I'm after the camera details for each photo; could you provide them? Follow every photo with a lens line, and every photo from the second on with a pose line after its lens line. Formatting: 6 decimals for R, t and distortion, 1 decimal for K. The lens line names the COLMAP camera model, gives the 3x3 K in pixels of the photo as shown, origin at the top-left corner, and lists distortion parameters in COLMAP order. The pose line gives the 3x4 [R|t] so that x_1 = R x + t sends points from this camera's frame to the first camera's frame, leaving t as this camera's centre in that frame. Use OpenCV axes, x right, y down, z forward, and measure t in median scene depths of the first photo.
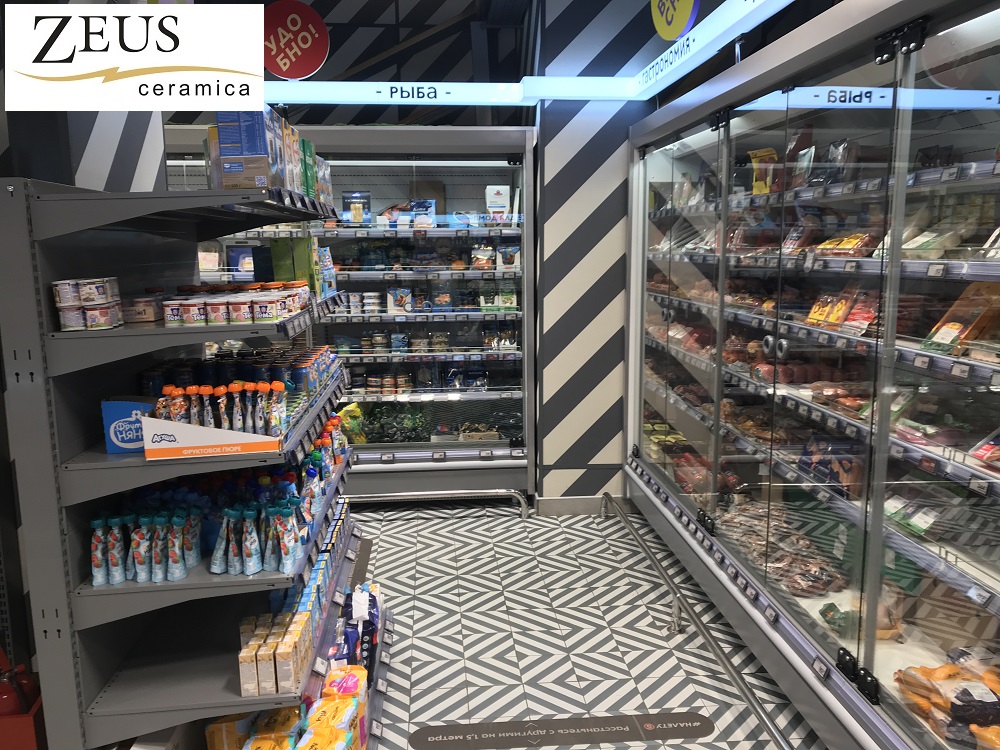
lens RADIAL K [[826.6, 0, 500.0], [0, 826.6, 375.0], [0, 0, 1]] dist [0.079566, -0.093612]
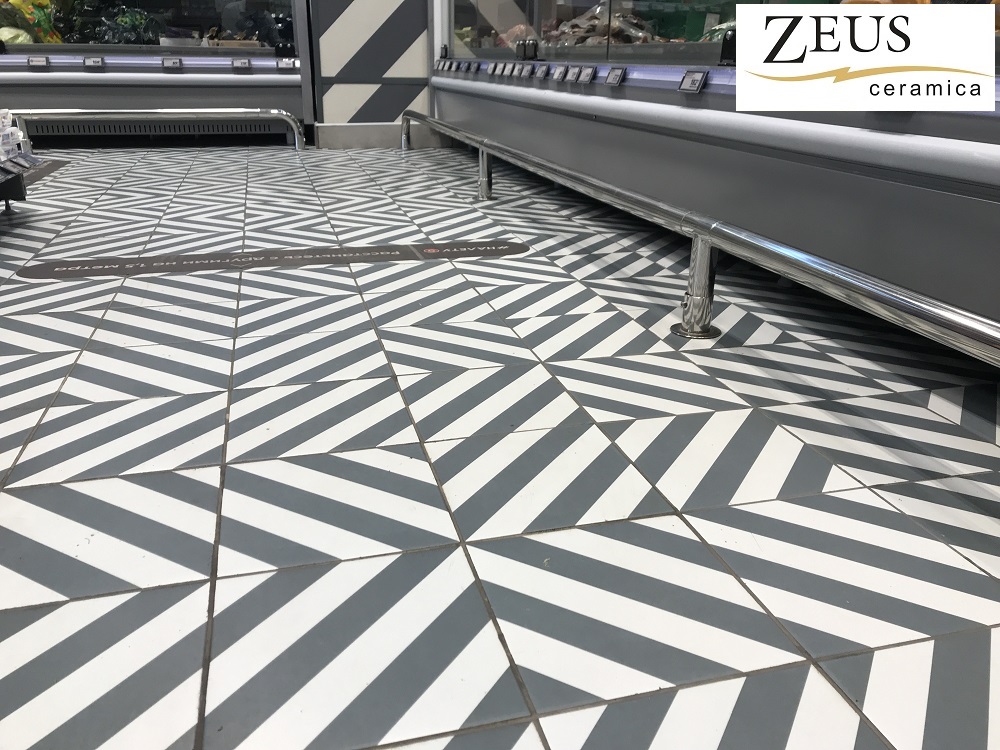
lens RADIAL K [[826.6, 0, 500.0], [0, 826.6, 375.0], [0, 0, 1]] dist [0.079566, -0.093612]
pose [[0.982942, -0.048821, 0.177315, 0.063363], [0.011268, 0.978298, 0.206898, 0.216112], [-0.183568, -0.201371, 0.962160, 0.198804]]
